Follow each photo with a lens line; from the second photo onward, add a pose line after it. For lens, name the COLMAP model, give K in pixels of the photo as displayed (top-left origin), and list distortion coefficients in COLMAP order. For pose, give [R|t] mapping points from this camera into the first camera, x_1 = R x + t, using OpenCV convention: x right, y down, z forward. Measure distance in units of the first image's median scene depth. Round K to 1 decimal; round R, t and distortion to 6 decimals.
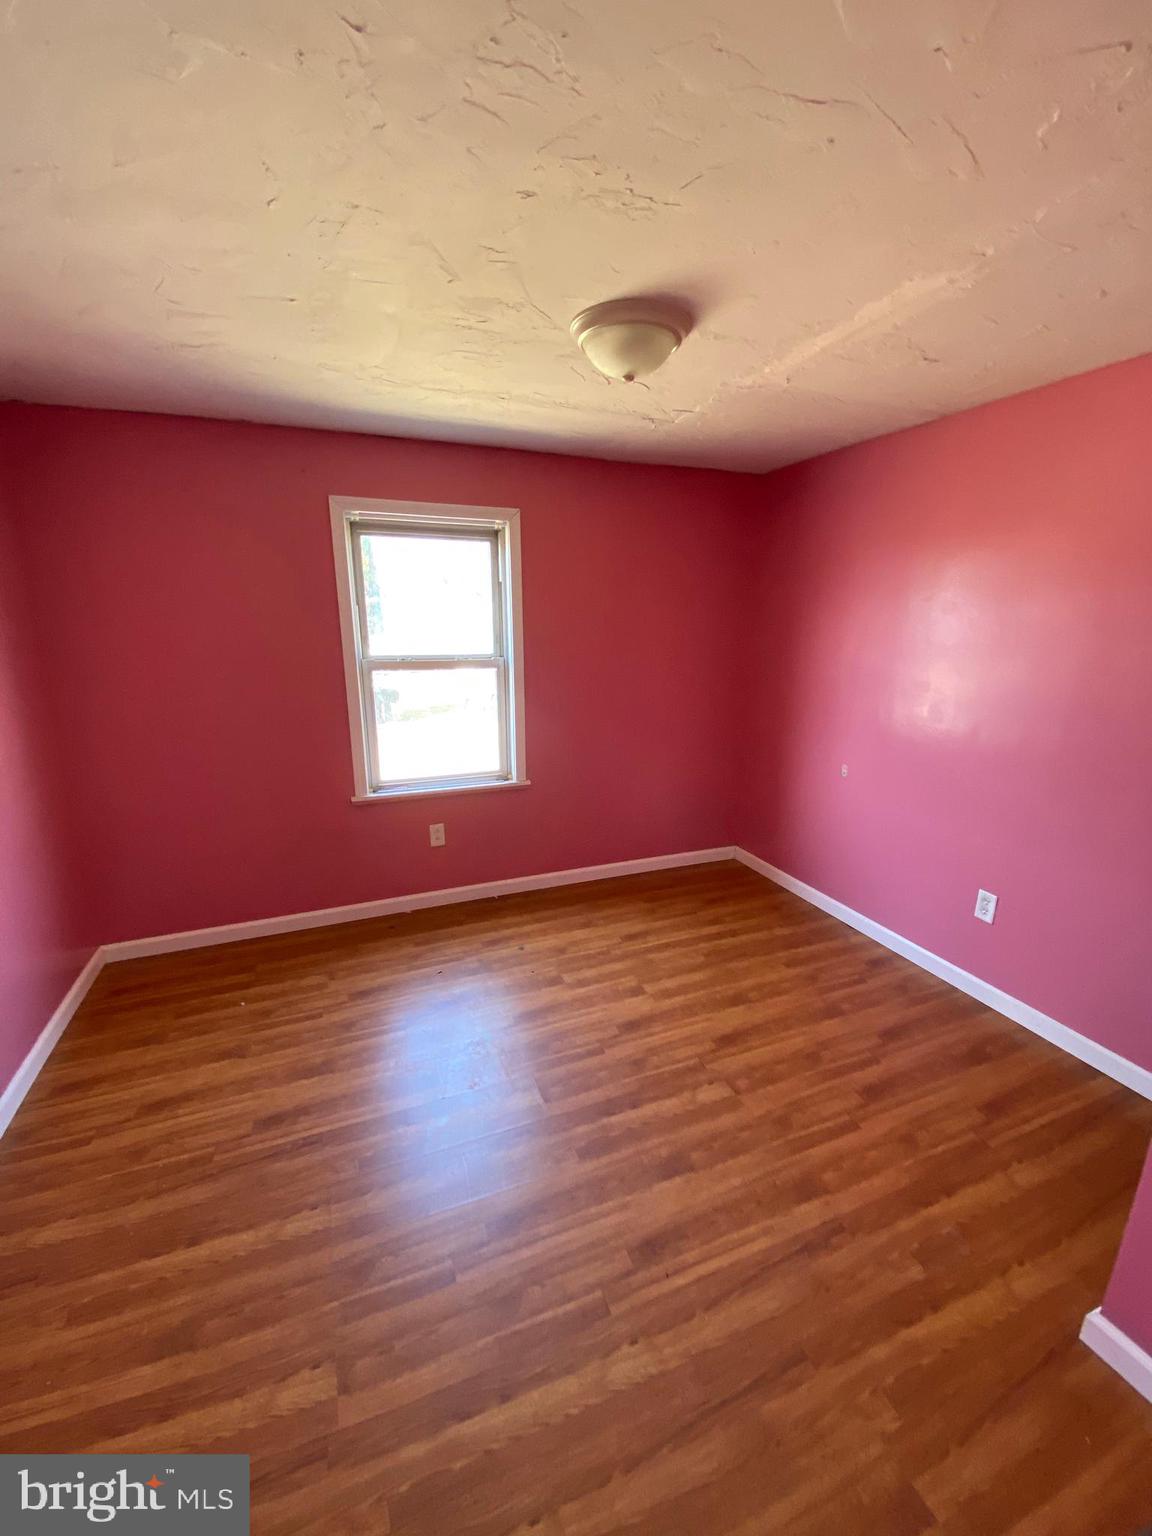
lens RADIAL K [[616.5, 0, 574.2], [0, 616.5, 768.8], [0, 0, 1]] dist [0.027784, -0.026648]
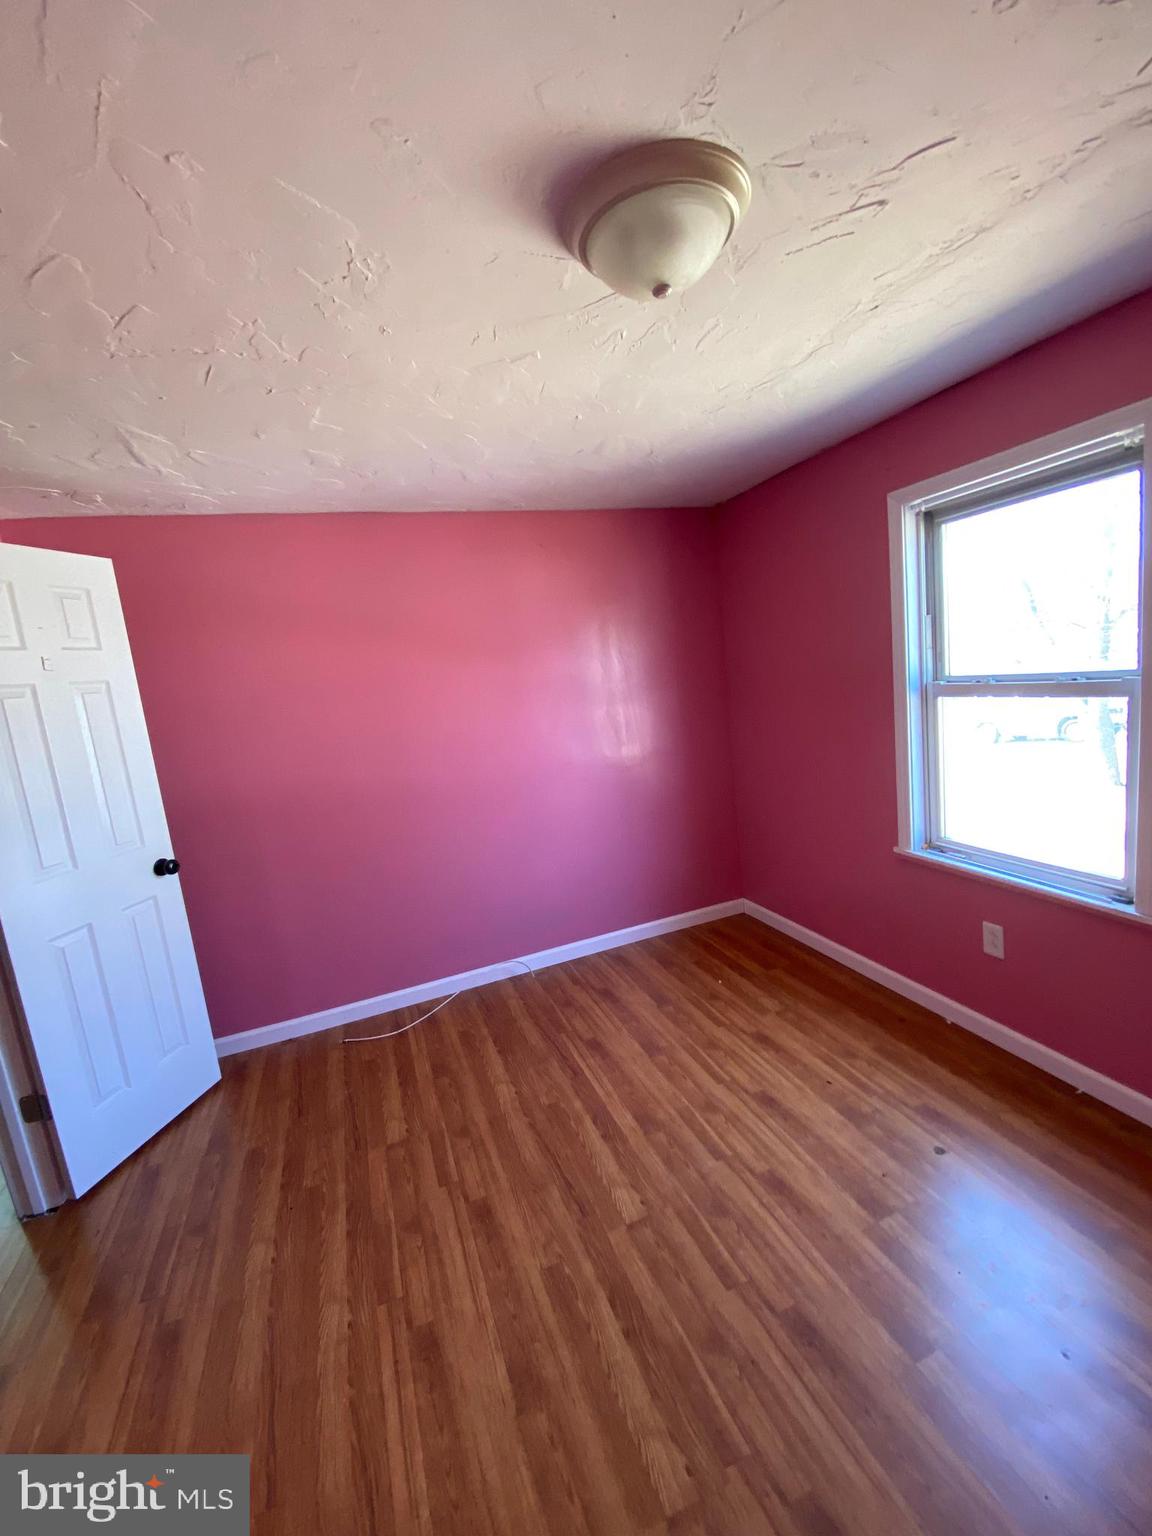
lens RADIAL K [[620.0, 0, 576.0], [0, 620.0, 768.0], [0, 0, 1]] dist [0.027549, -0.022565]
pose [[-0.008980, 0.153945, -0.988039, 0.660884], [-0.133147, 0.979096, 0.153762, -0.186388], [0.991056, 0.132935, 0.011705, 0.785625]]
